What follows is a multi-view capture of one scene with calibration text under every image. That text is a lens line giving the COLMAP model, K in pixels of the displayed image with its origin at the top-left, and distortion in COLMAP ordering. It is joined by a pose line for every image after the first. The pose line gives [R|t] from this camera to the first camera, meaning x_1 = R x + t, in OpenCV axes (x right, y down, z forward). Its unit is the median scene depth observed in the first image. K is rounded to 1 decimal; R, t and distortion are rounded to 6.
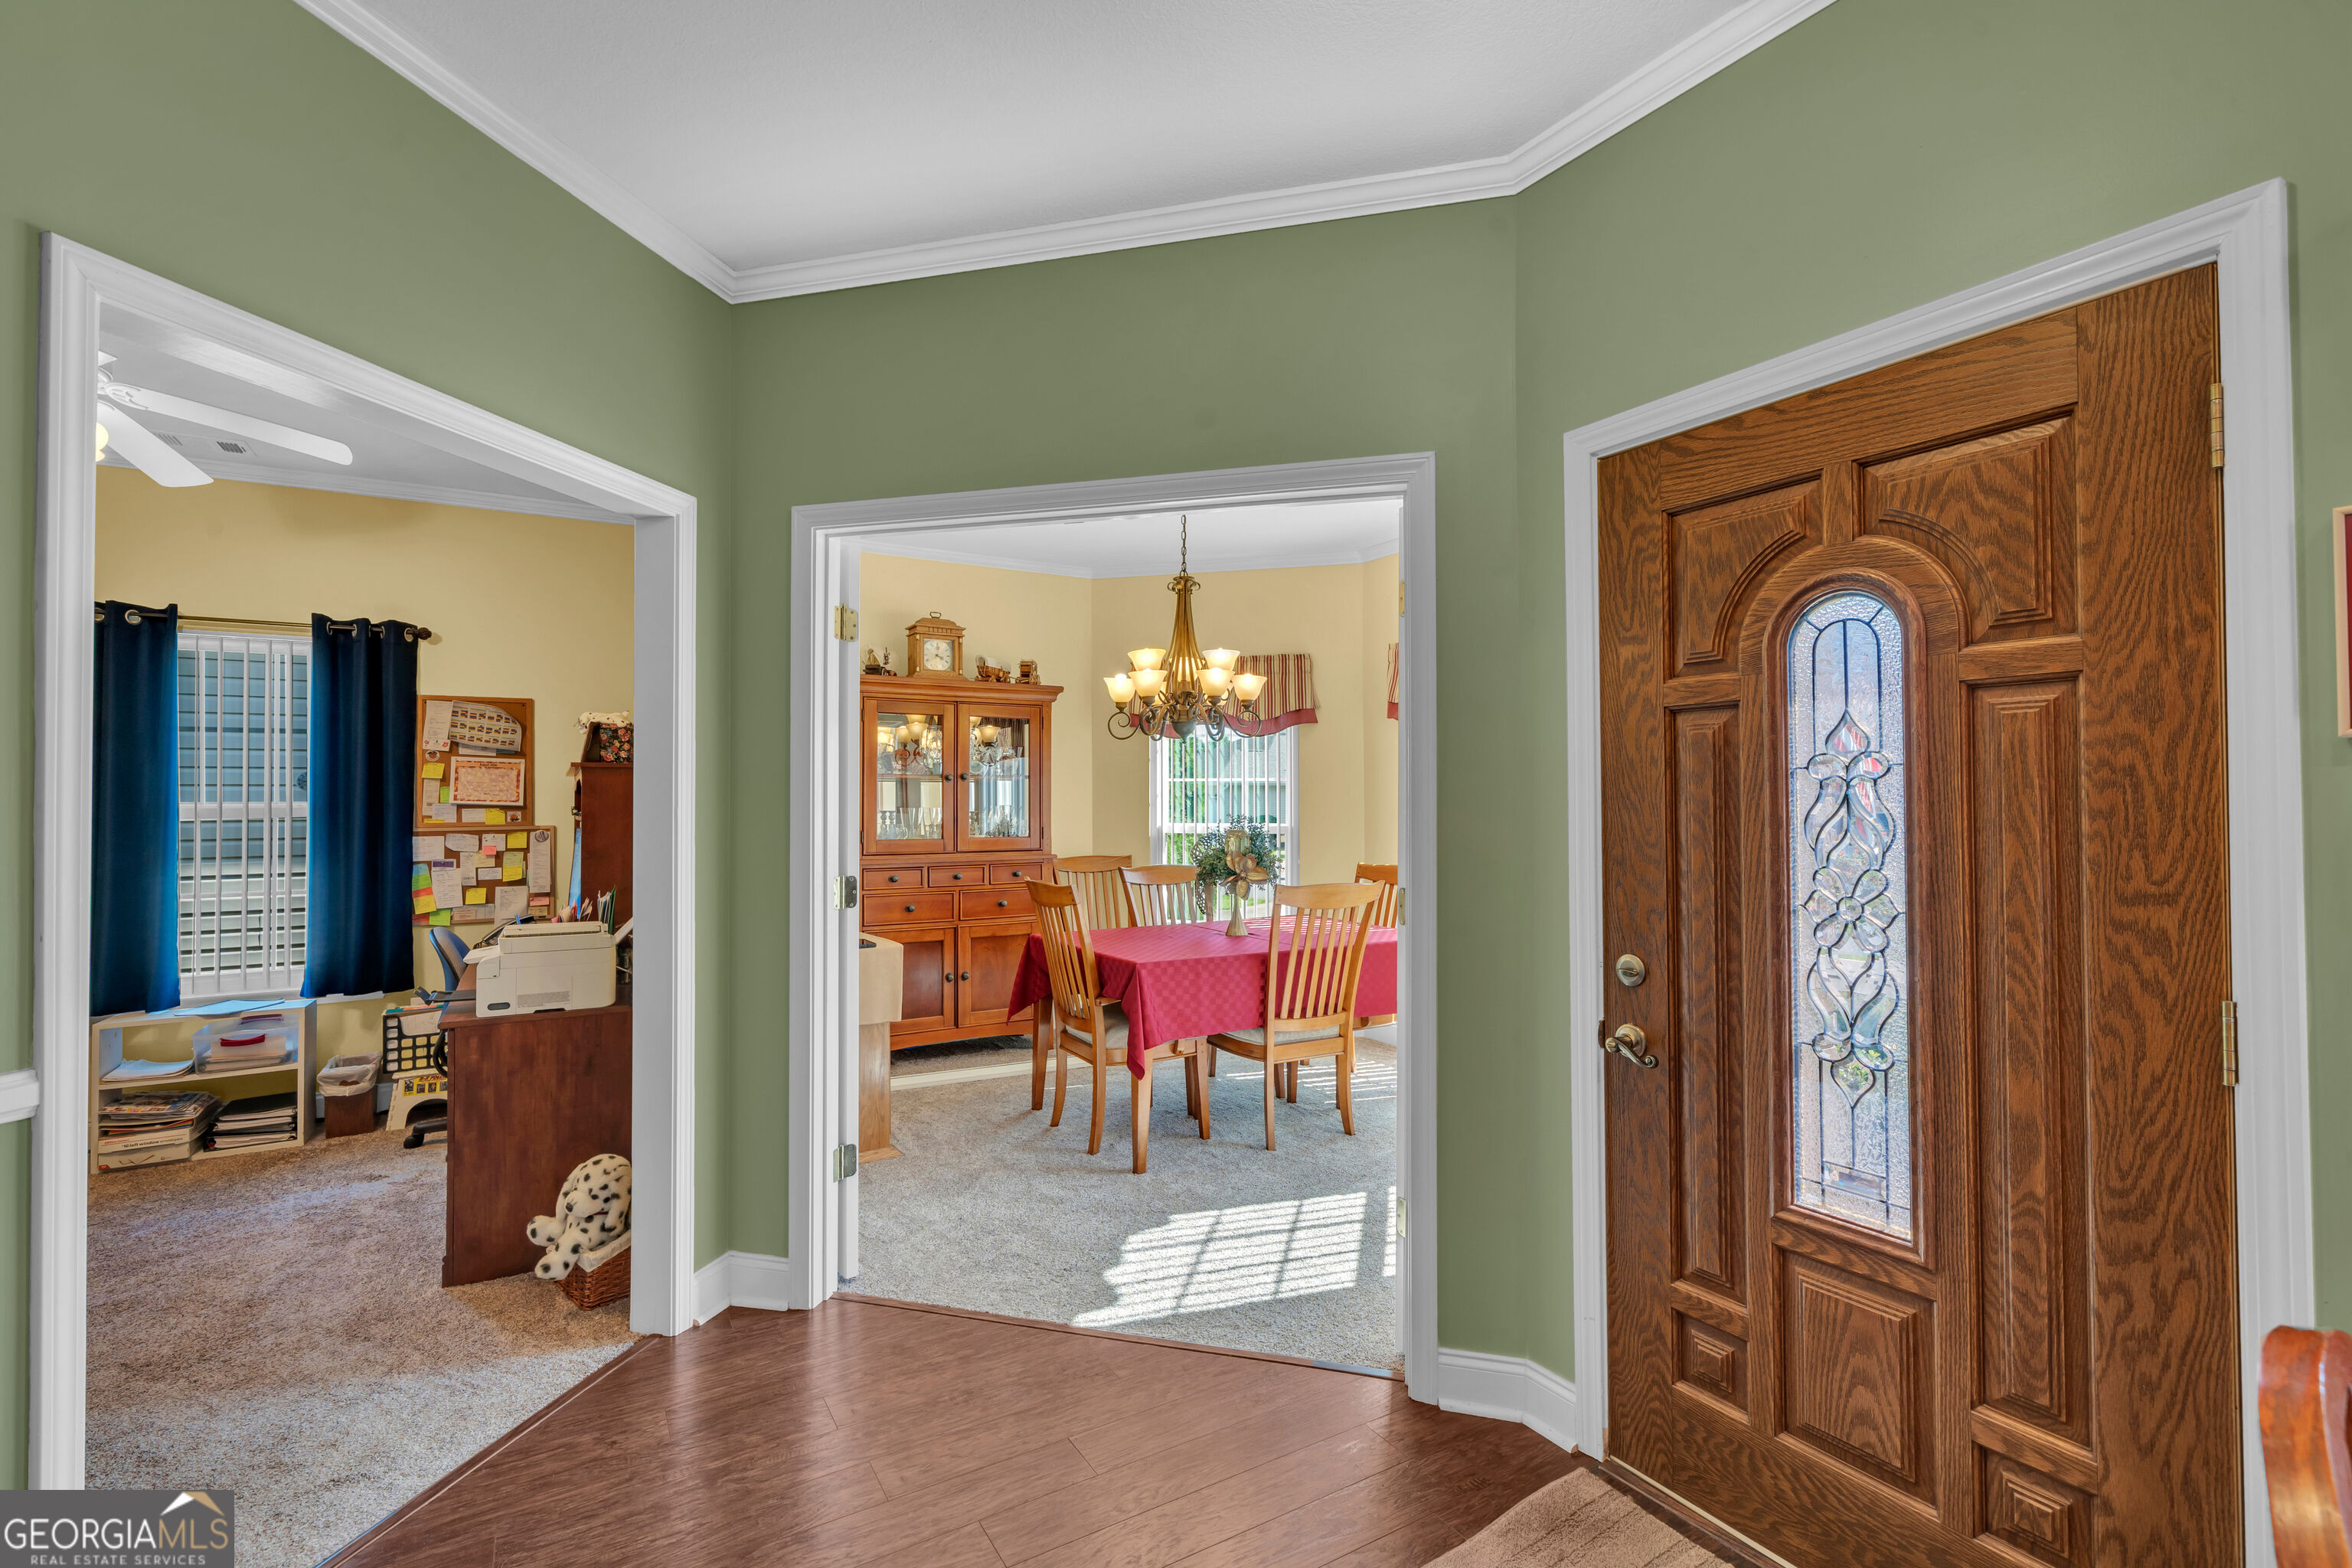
lens RADIAL K [[1028.5, 0, 1170.9], [0, 1028.5, 789.5], [0, 0, 1]] dist [-0.000250, -0.000202]
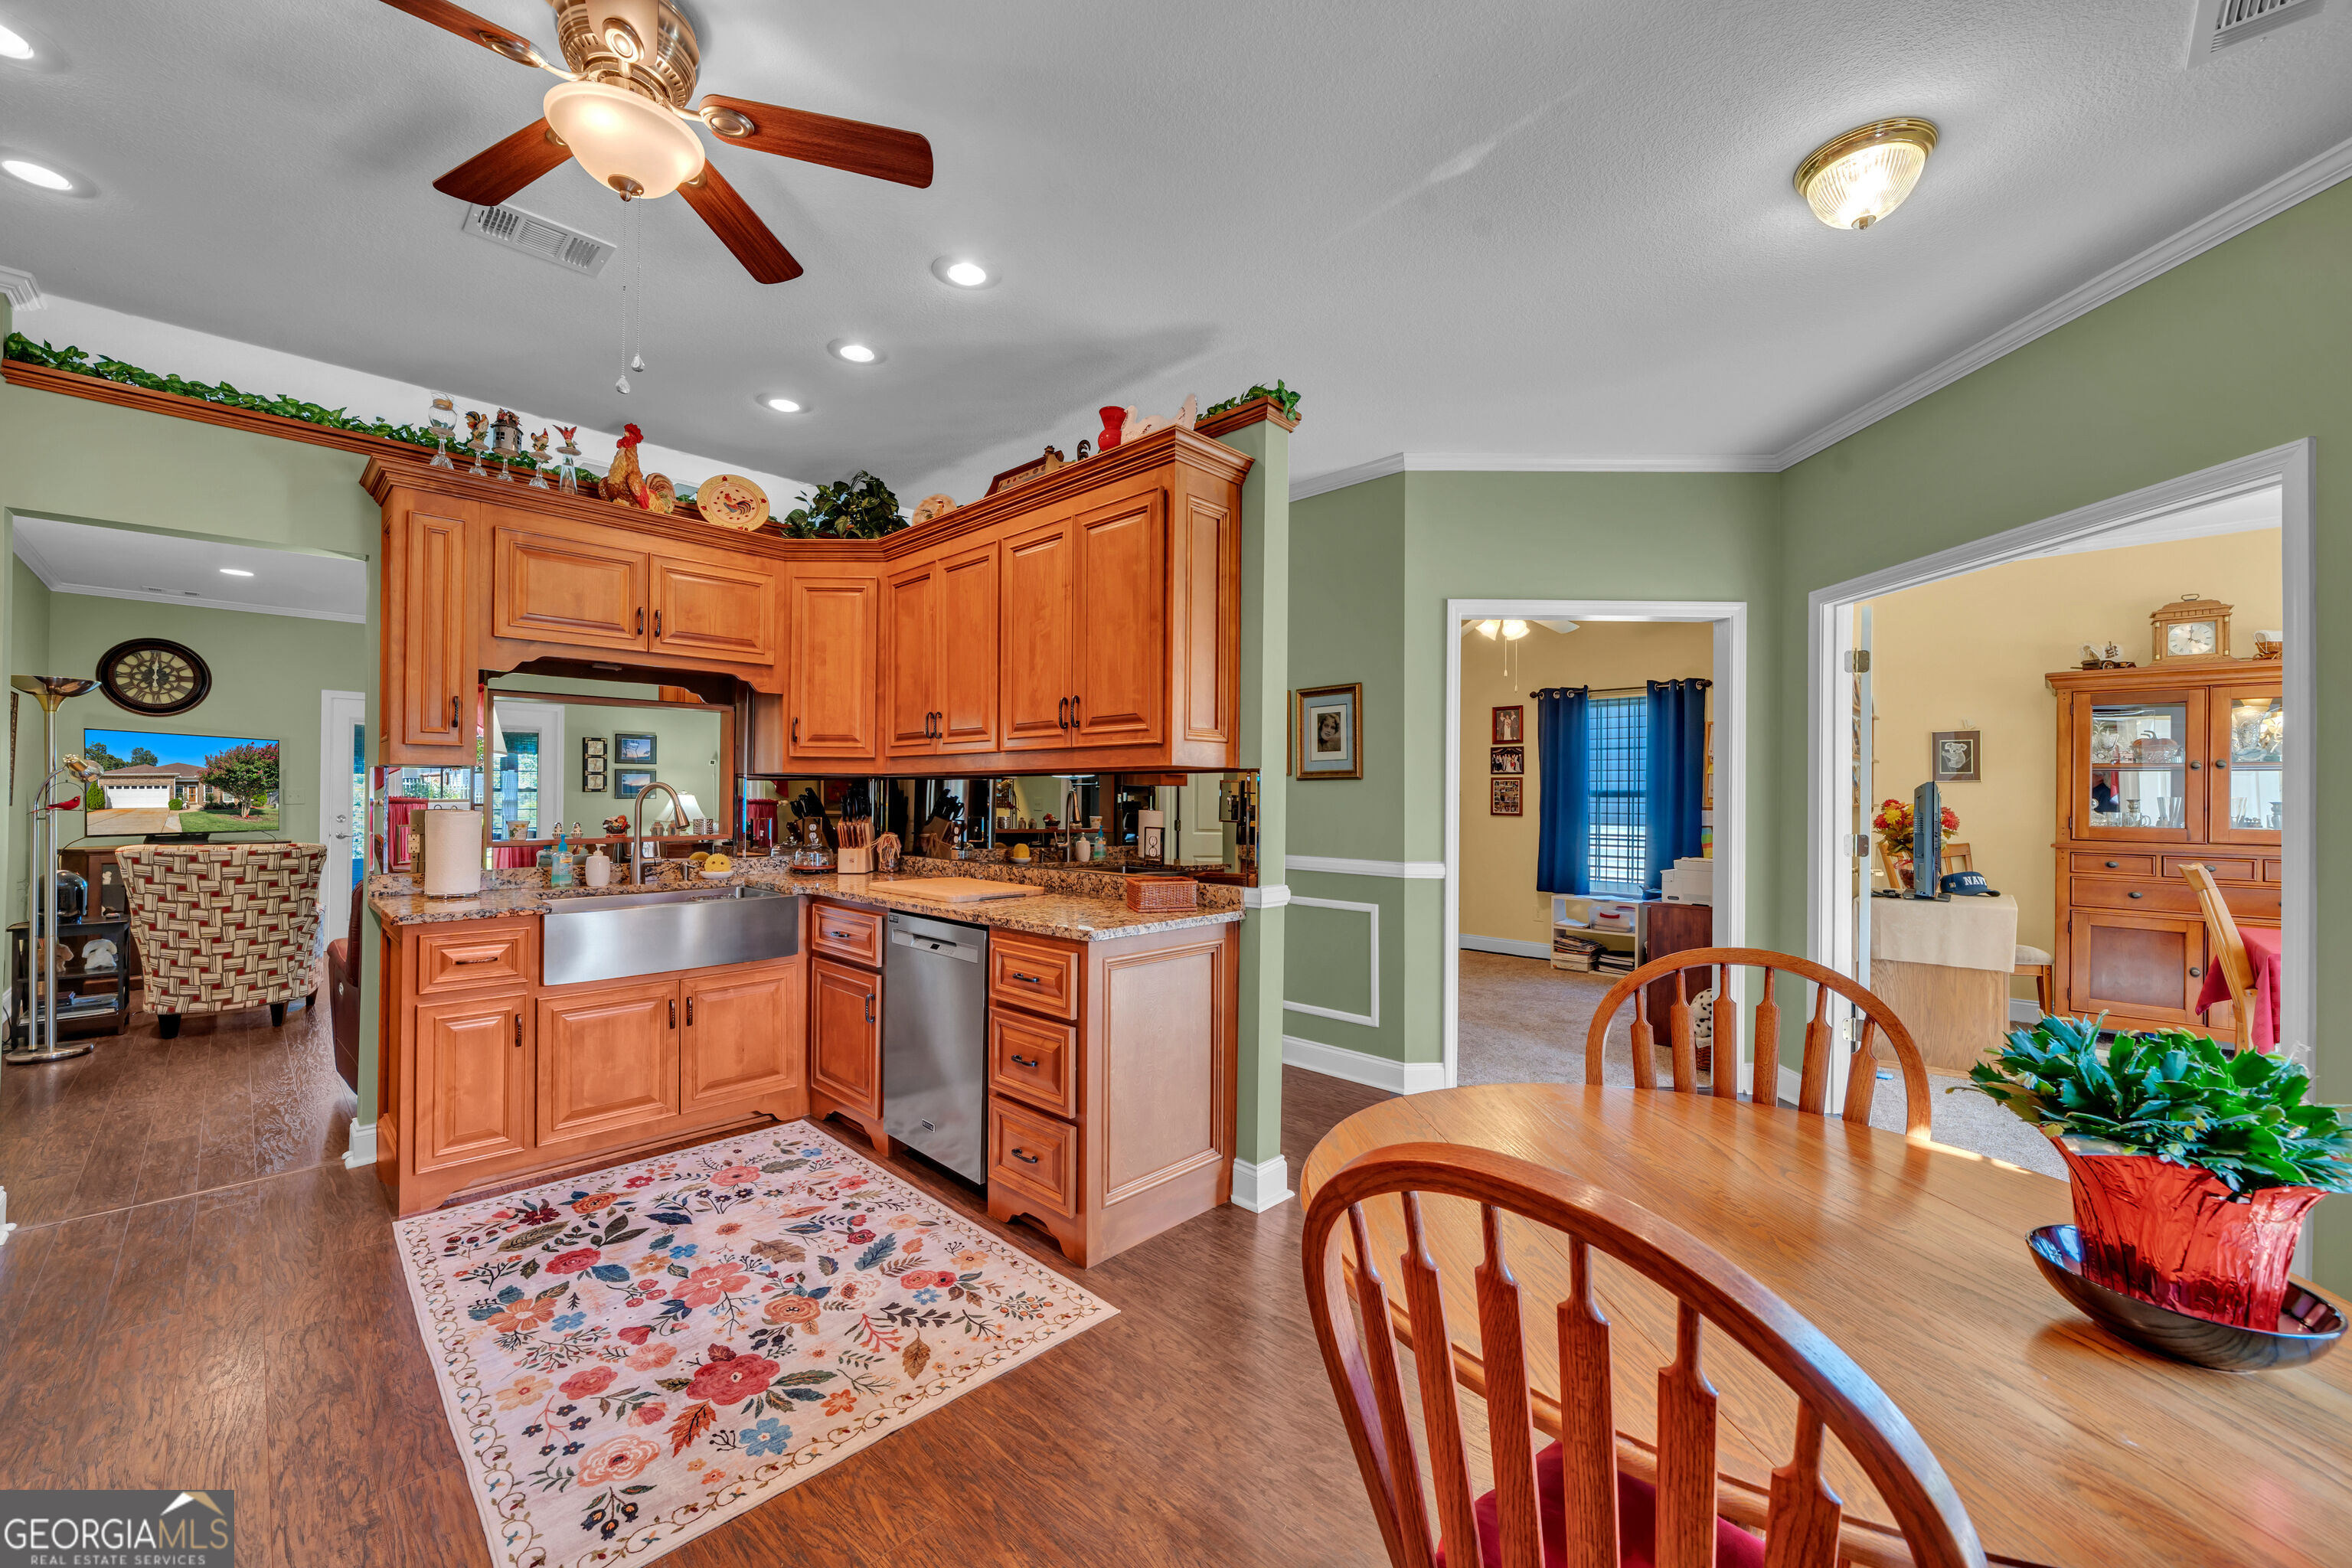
lens RADIAL K [[909.8, 0, 1153.3], [0, 909.8, 782.8], [0, 0, 1]] dist [-0.000450, -0.000066]
pose [[0.239901, -0.006075, -0.970778, 0.531825], [-0.000882, 0.999979, -0.006476, 0.015253], [0.970797, 0.002409, 0.239890, -0.211159]]
